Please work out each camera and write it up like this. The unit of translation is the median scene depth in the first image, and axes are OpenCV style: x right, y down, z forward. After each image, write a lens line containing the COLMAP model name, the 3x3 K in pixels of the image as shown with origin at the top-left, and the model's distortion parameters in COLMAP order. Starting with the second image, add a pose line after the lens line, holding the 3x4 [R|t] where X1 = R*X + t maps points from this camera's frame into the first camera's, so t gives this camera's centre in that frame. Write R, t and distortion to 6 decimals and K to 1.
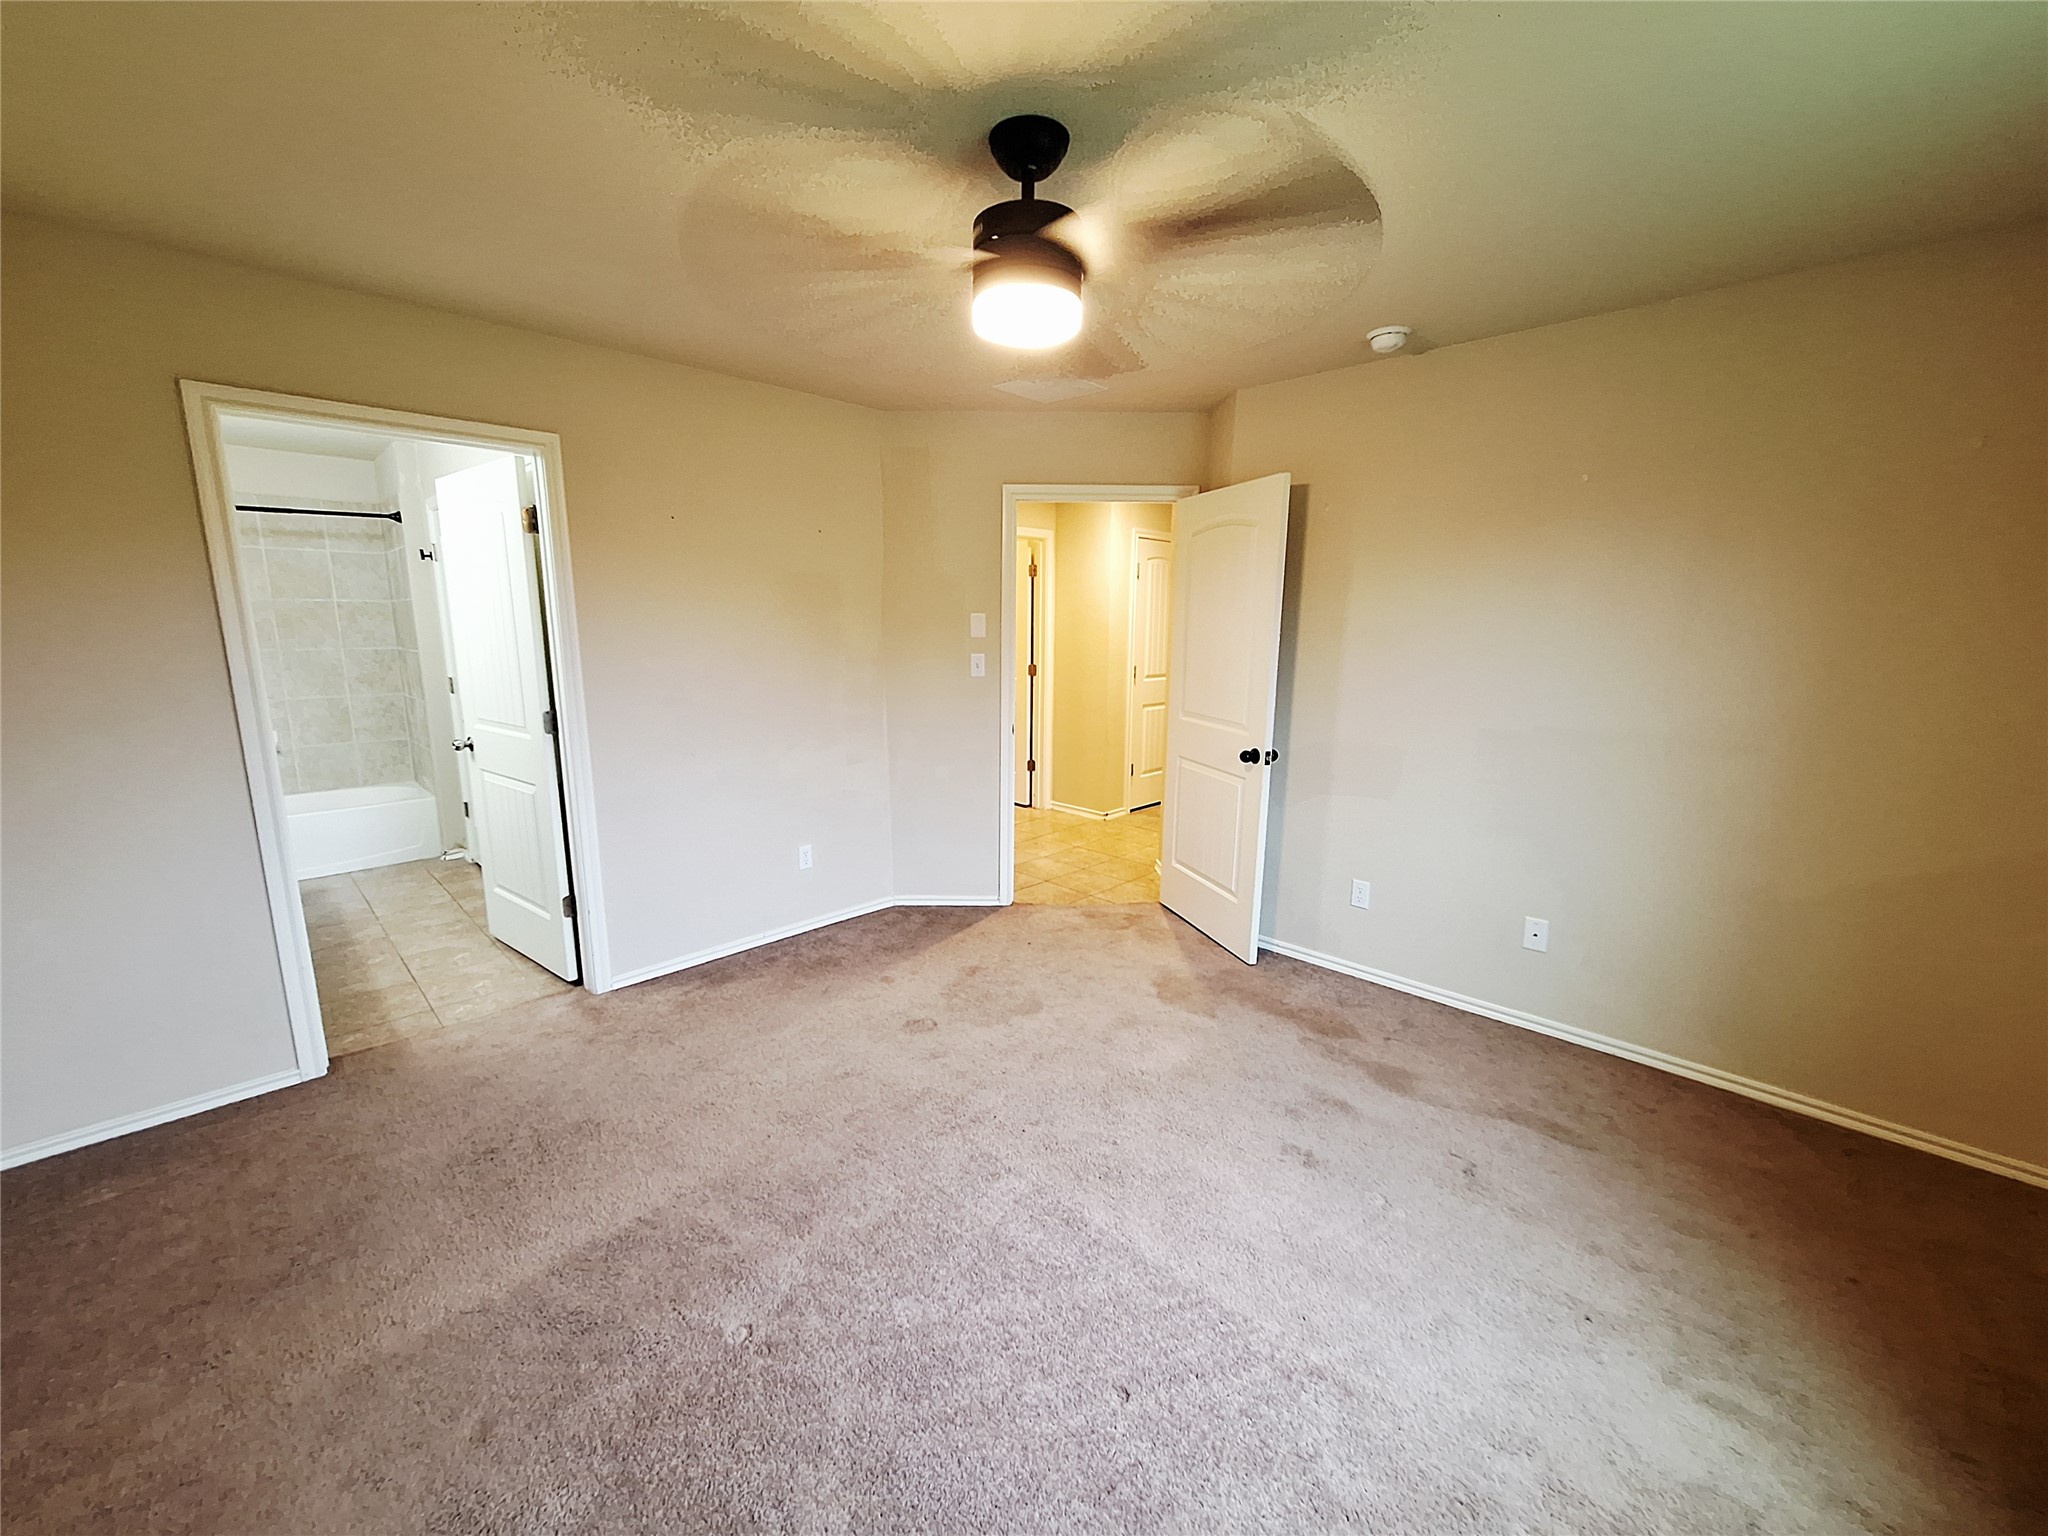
lens RADIAL K [[803.2, 0, 1010.4], [0, 803.2, 770.9], [0, 0, 1]] dist [-0.005345, 0.001446]
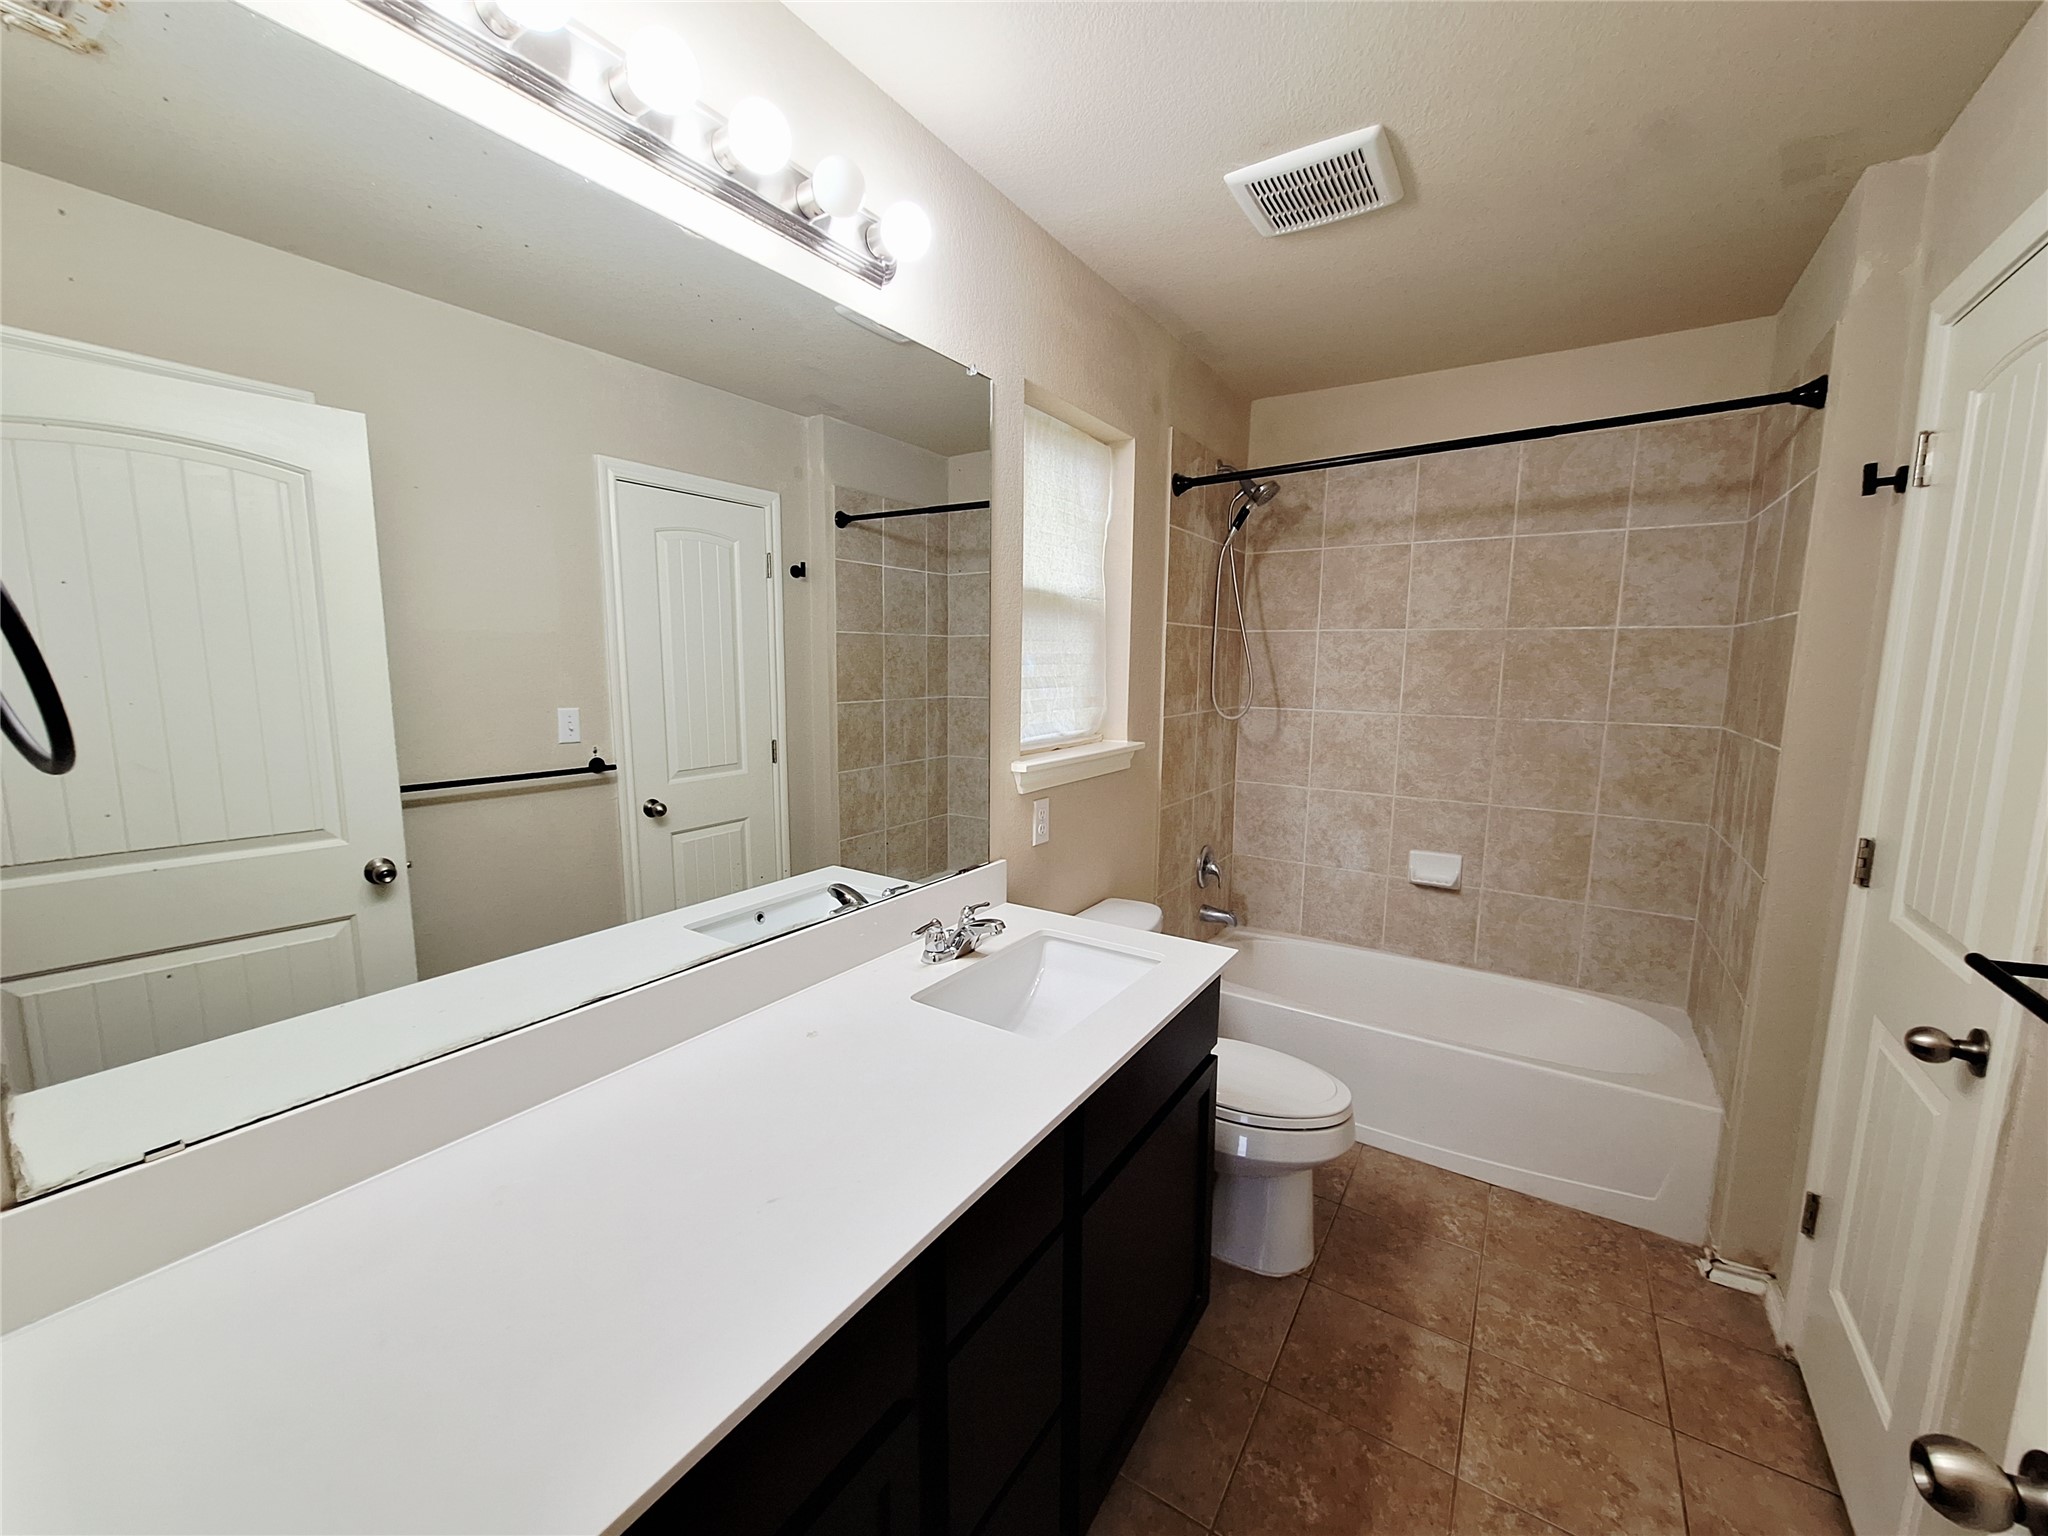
lens RADIAL K [[803.2, 0, 1011.0], [0, 803.2, 766.0], [0, 0, 1]] dist [-0.005345, 0.001446]
pose [[0.194939, 0.126807, -0.972584, -0.414019], [-0.185853, 0.978418, 0.090316, -0.101655], [0.963046, 0.163151, 0.214299, 0.535715]]
